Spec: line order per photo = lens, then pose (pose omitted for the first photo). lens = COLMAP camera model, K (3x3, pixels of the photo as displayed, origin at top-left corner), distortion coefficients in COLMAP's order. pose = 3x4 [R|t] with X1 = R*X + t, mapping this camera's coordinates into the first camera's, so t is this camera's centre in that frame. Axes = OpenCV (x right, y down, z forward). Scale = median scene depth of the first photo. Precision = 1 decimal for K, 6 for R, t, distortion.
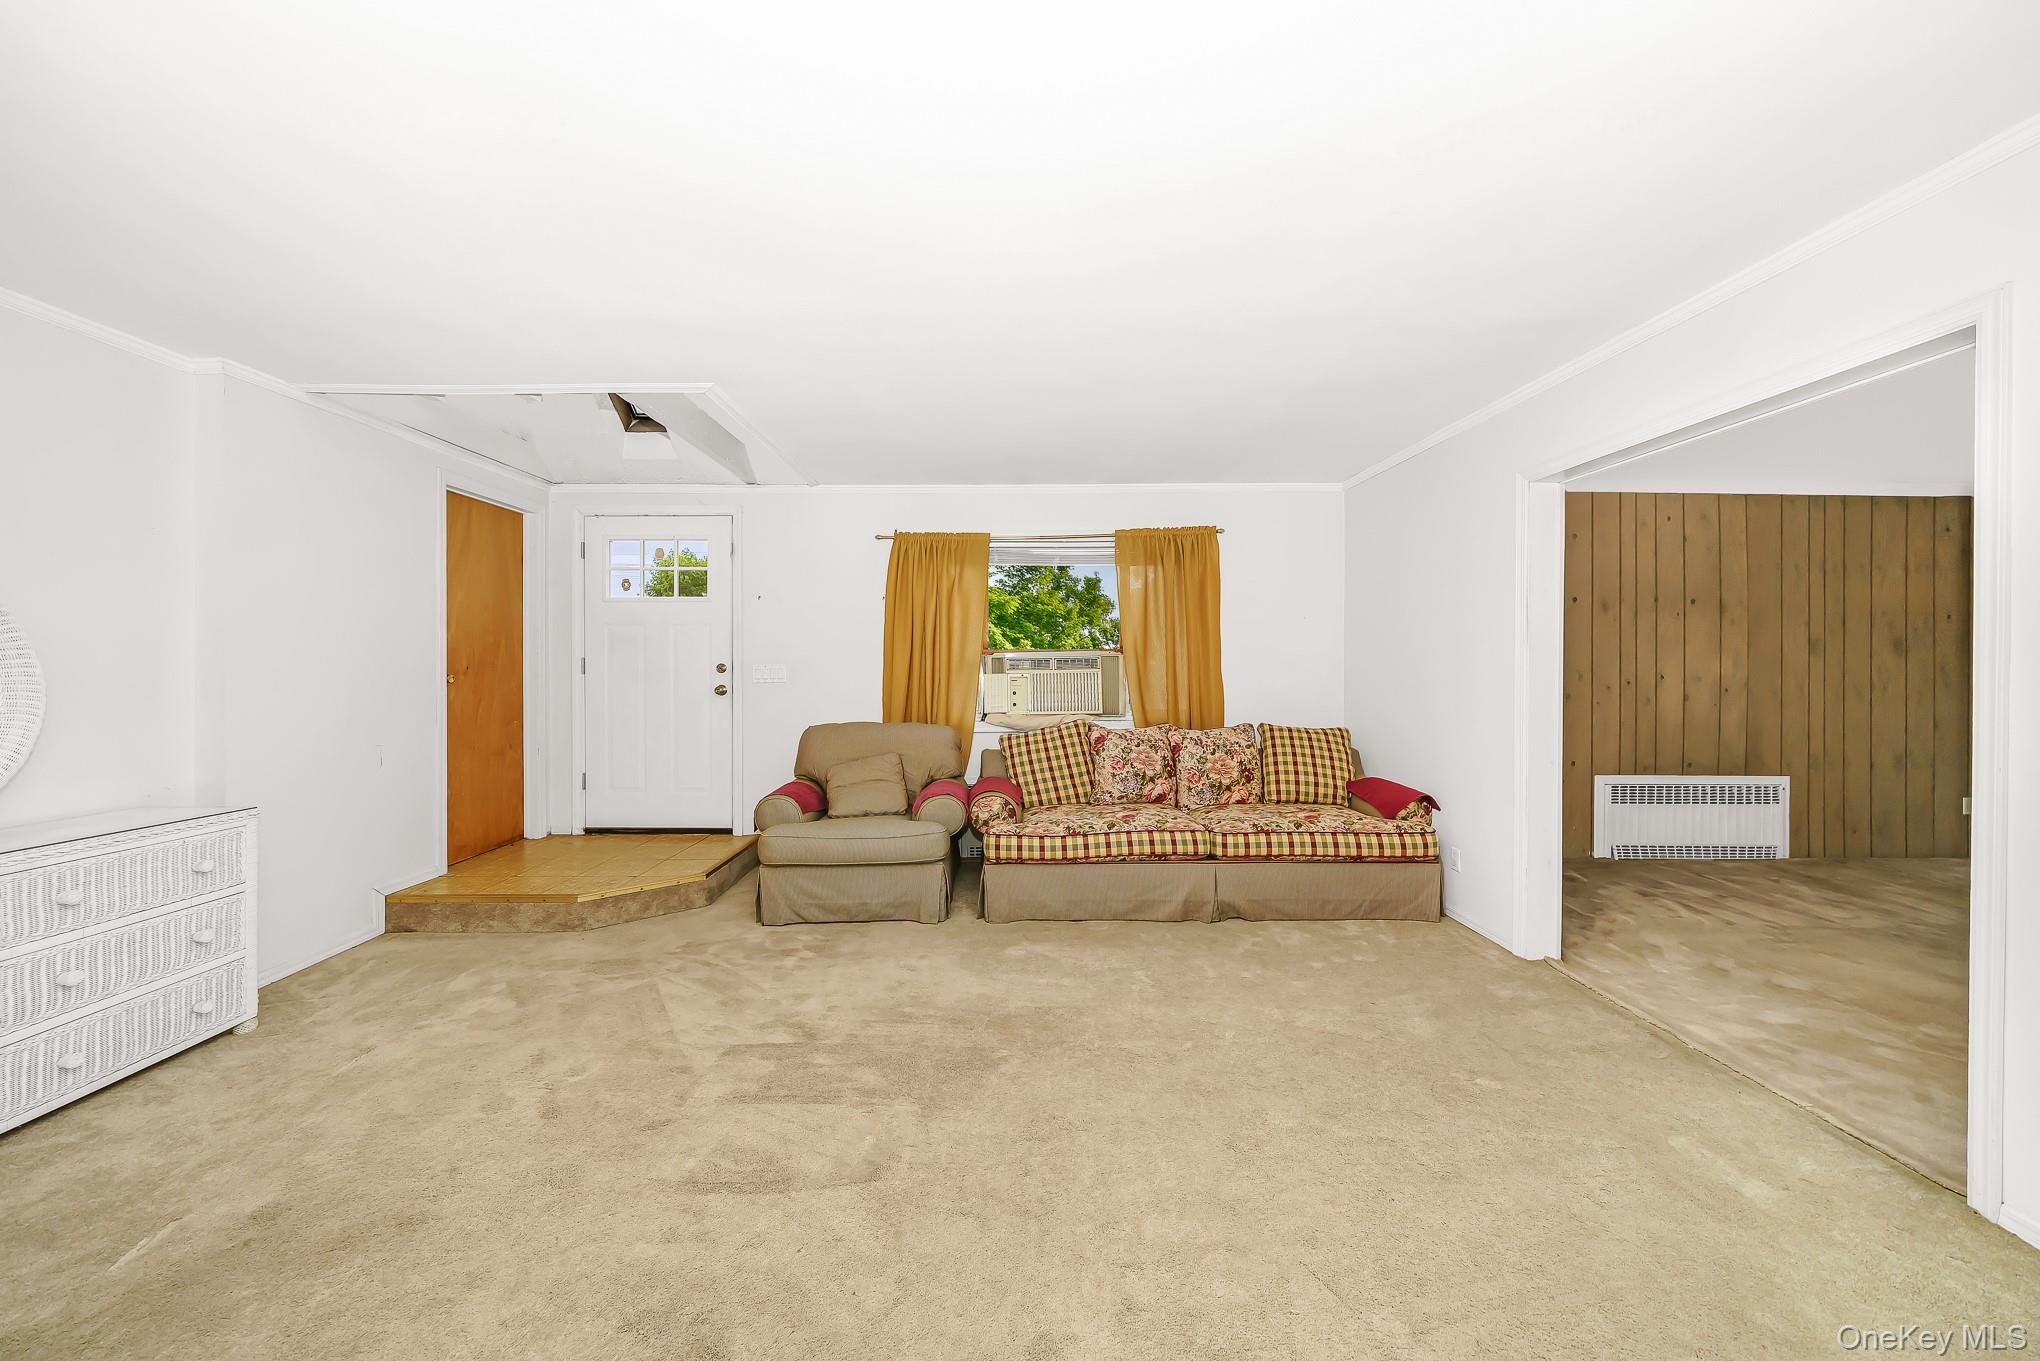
lens RADIAL K [[754.0, 0, 1023.9], [0, 754.0, 677.4], [0, 0, 1]] dist [0.002483, -0.000701]
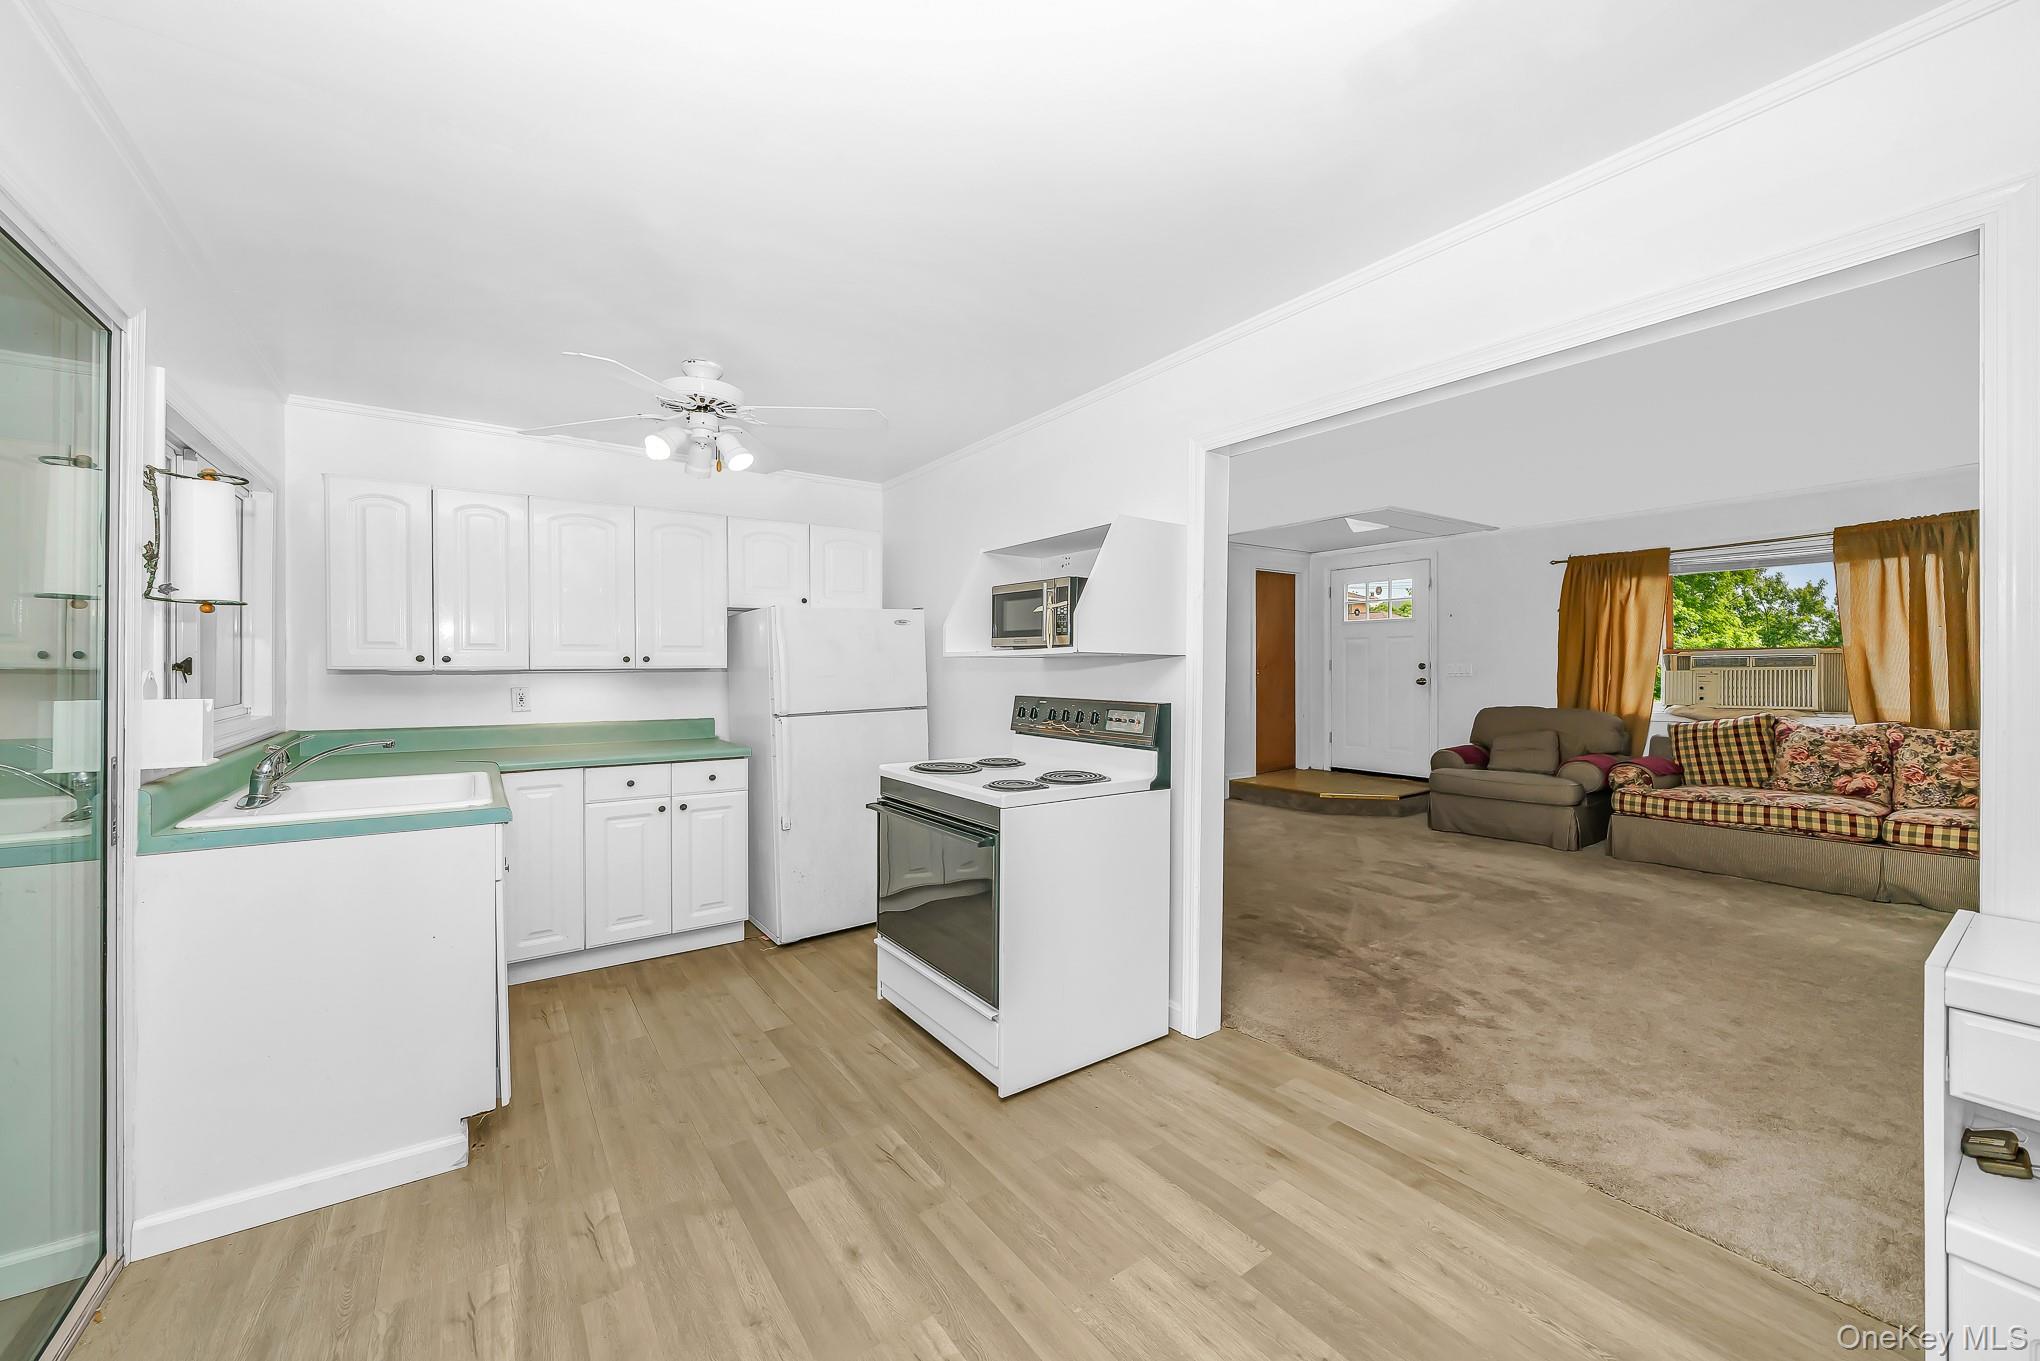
lens RADIAL K [[754.0, 0, 964.6], [0, 754.0, 681.2], [0, 0, 1]] dist [0.002483, -0.000701]
pose [[0.537656, 0.014191, -0.843045, 0.391448], [-0.010689, 0.999893, 0.010014, 0.012562], [0.843096, 0.003627, 0.537750, -0.579318]]
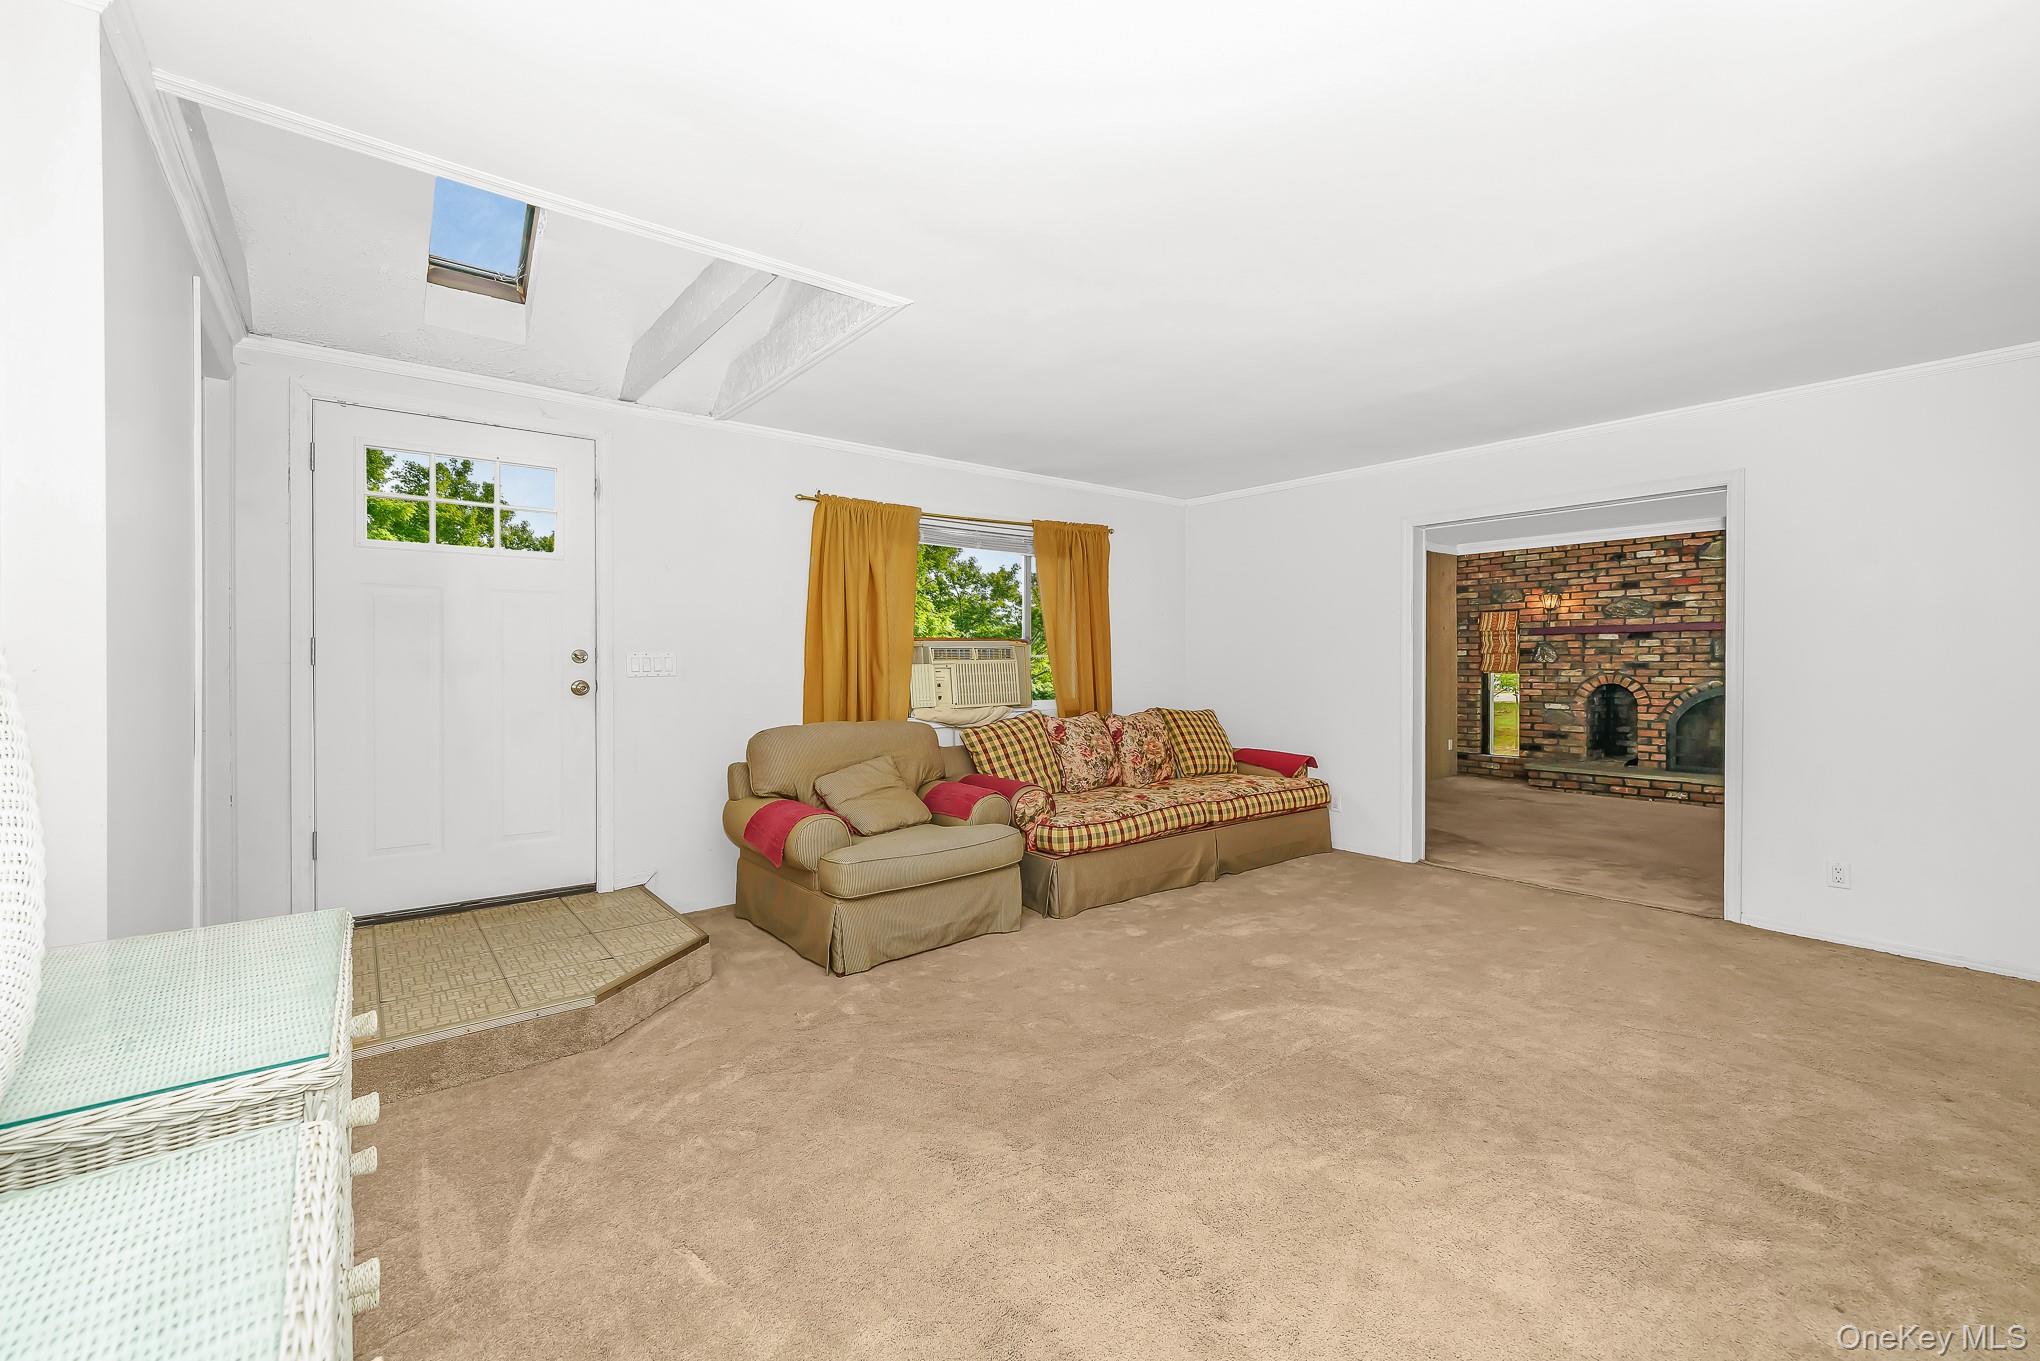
lens RADIAL K [[842.0, 0, 1074.2], [0, 842.0, 666.3], [0, 0, 1]] dist [0.010161, -0.000086]
pose [[0.775486, -0.003838, 0.631353, -0.606873], [0.013954, 0.999841, -0.011062, 0.012189], [-0.631210, 0.017388, 0.775417, 0.126439]]
